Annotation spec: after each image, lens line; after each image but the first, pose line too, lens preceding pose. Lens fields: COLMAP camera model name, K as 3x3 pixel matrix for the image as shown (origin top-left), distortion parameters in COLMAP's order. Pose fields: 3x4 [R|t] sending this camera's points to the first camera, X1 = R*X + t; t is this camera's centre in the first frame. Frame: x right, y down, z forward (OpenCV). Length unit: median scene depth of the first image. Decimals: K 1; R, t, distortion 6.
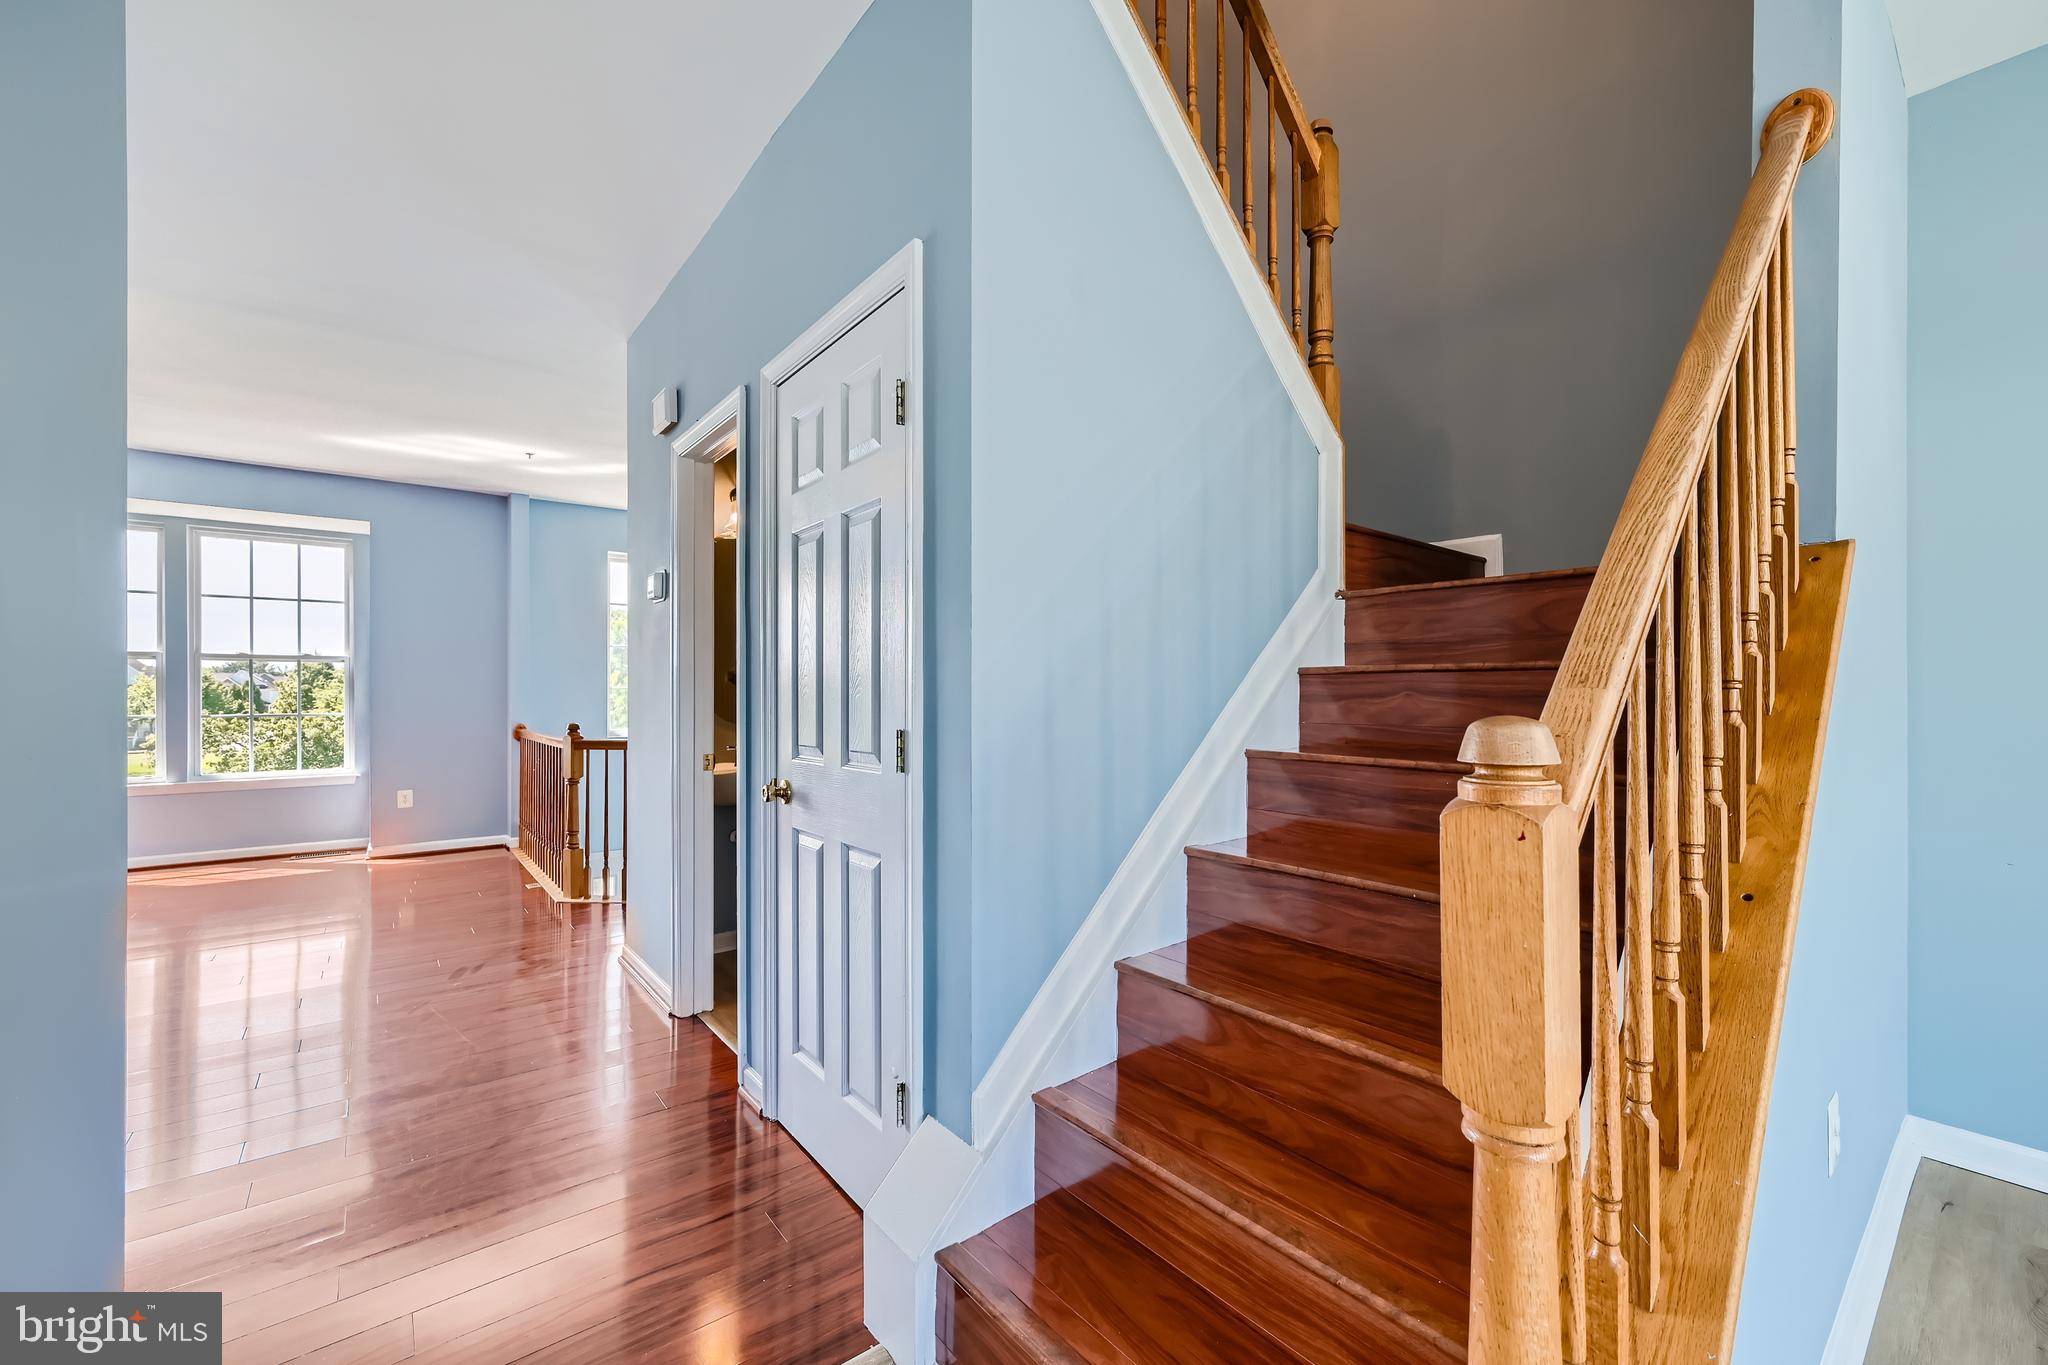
lens RADIAL K [[790.9, 0, 1034.8], [0, 790.9, 687.7], [0, 0, 1]] dist [-0.001043, 0.000182]
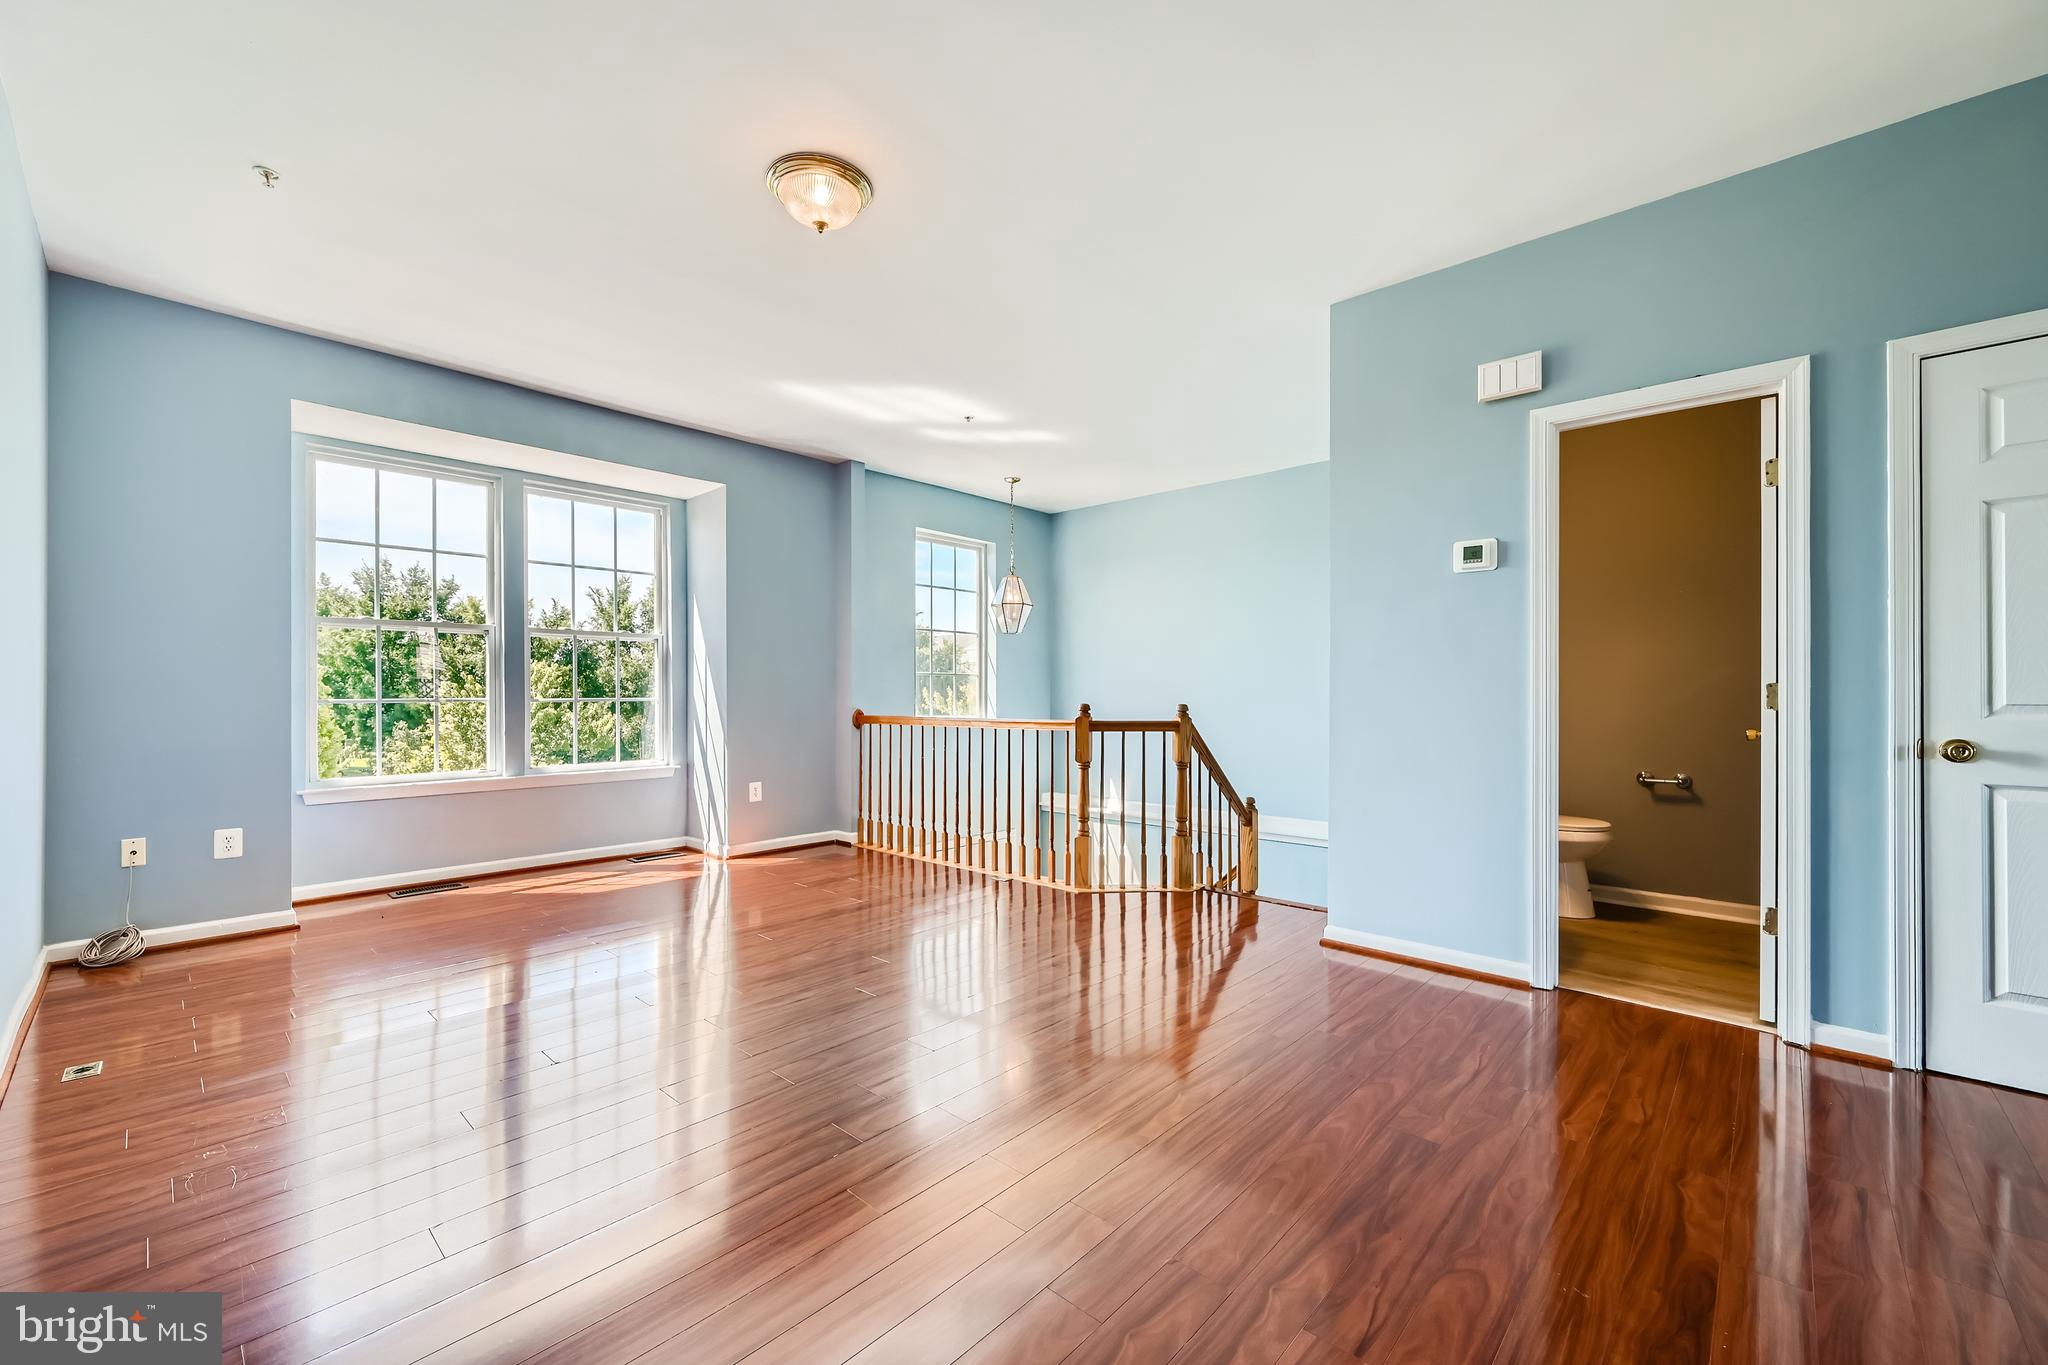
lens RADIAL K [[811.6, 0, 1042.0], [0, 811.6, 687.5], [0, 0, 1]] dist [0.001229, 0.000139]
pose [[0.989597, 0.002222, 0.143852, -0.615580], [-0.002434, 0.999996, 0.001298, 0.019219], [-0.143848, -0.001635, 0.989598, 0.033080]]
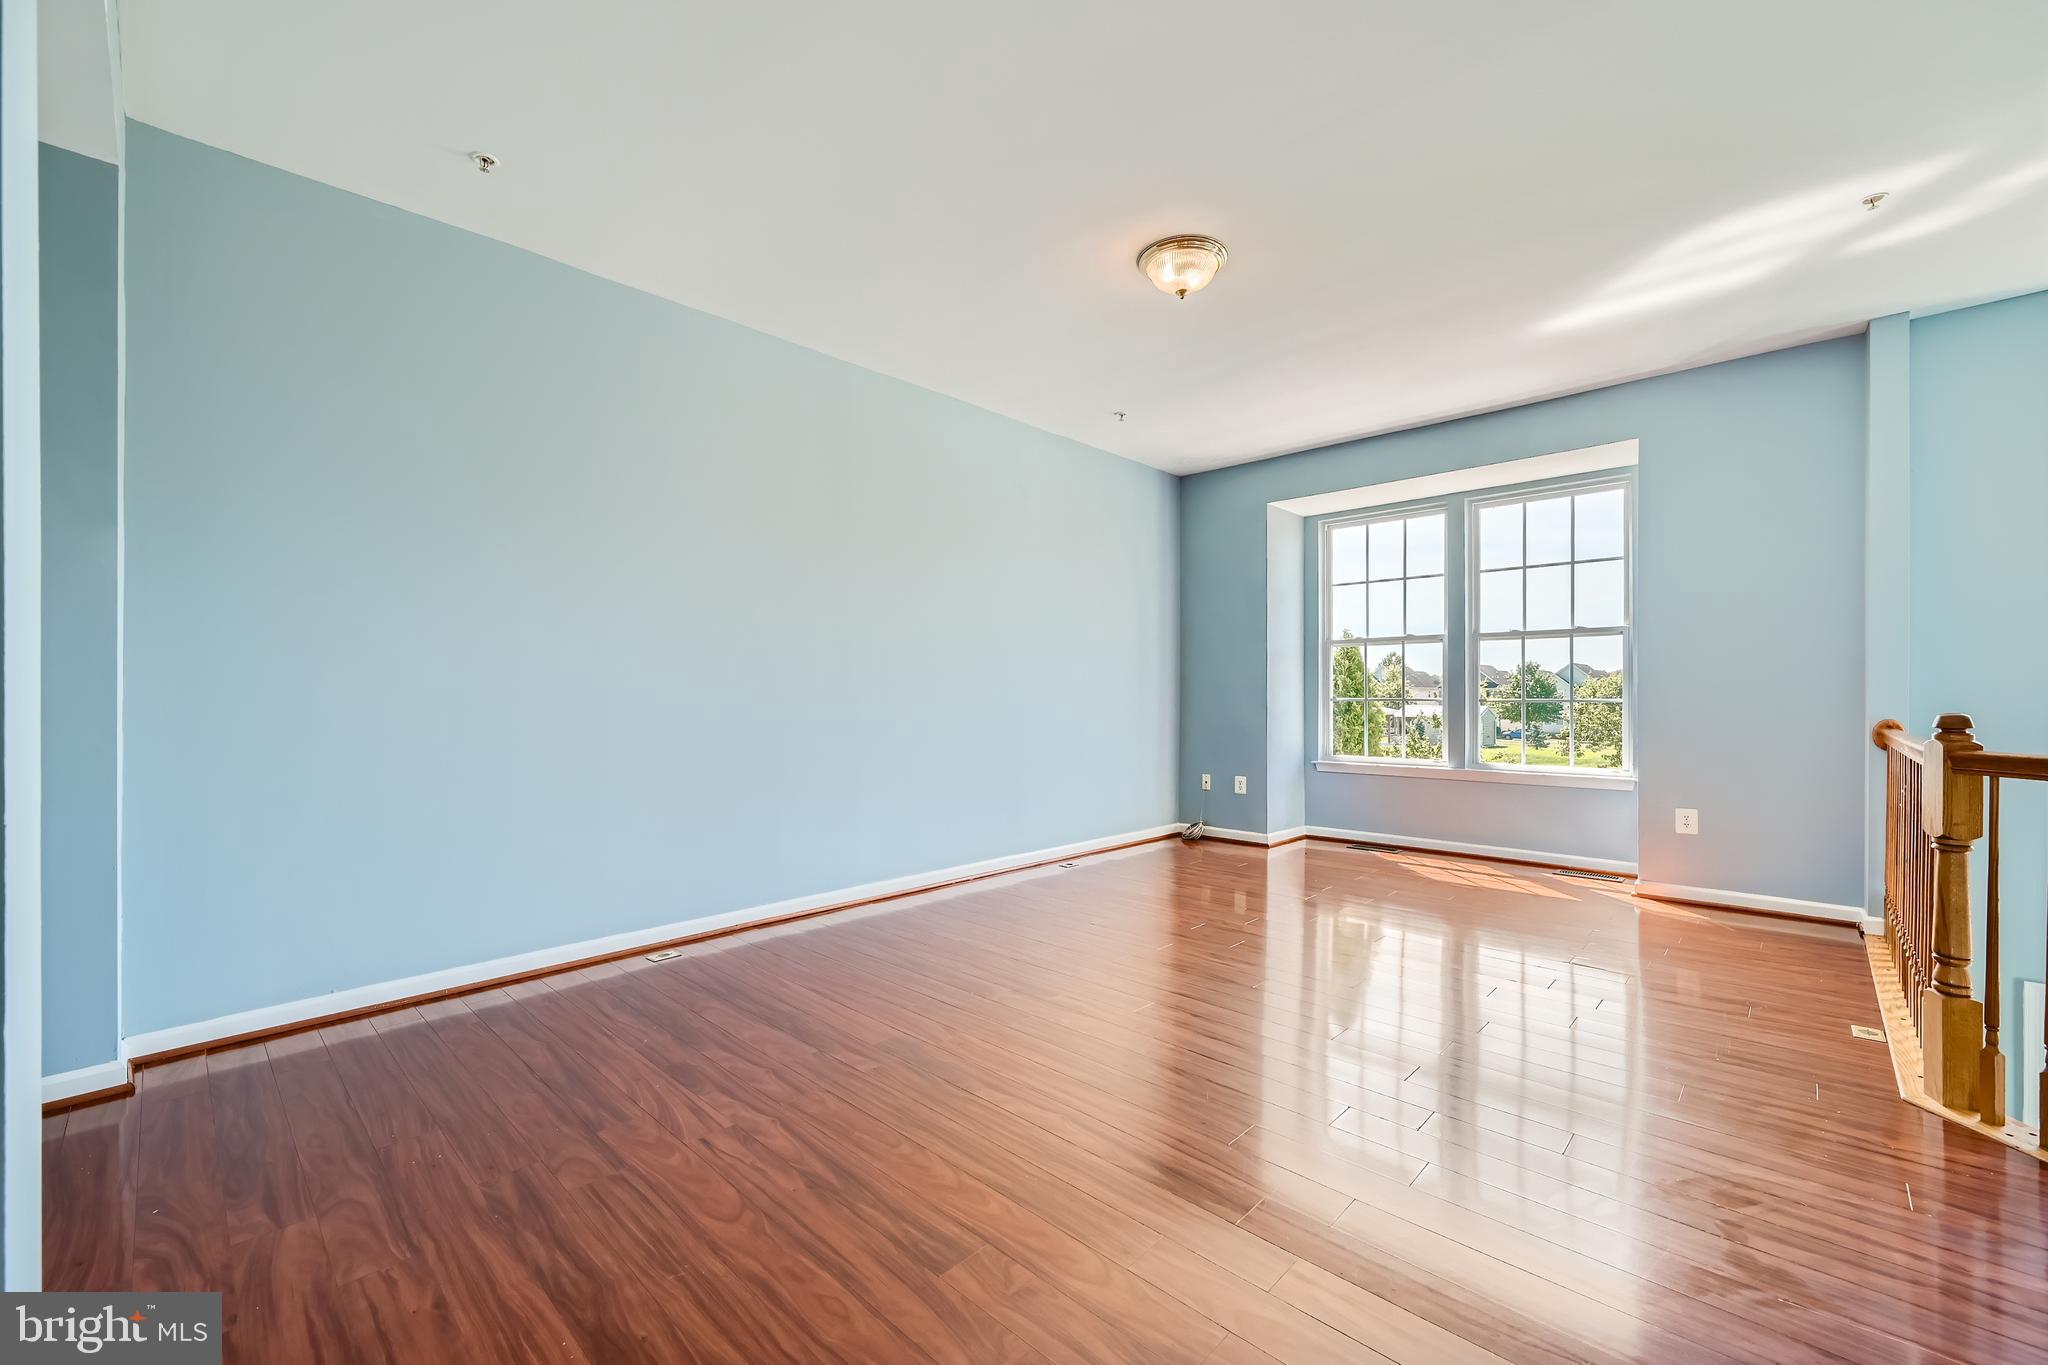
lens RADIAL K [[826.9, 0, 1023.8], [0, 826.9, 695.4], [0, 0, 1]] dist [0.001219, 0.000198]
pose [[0.122806, 0.000861, -0.992430, -0.144658], [0.010220, 0.999945, 0.002132, 0.022285], [0.992378, -0.010405, 0.122790, 0.333284]]
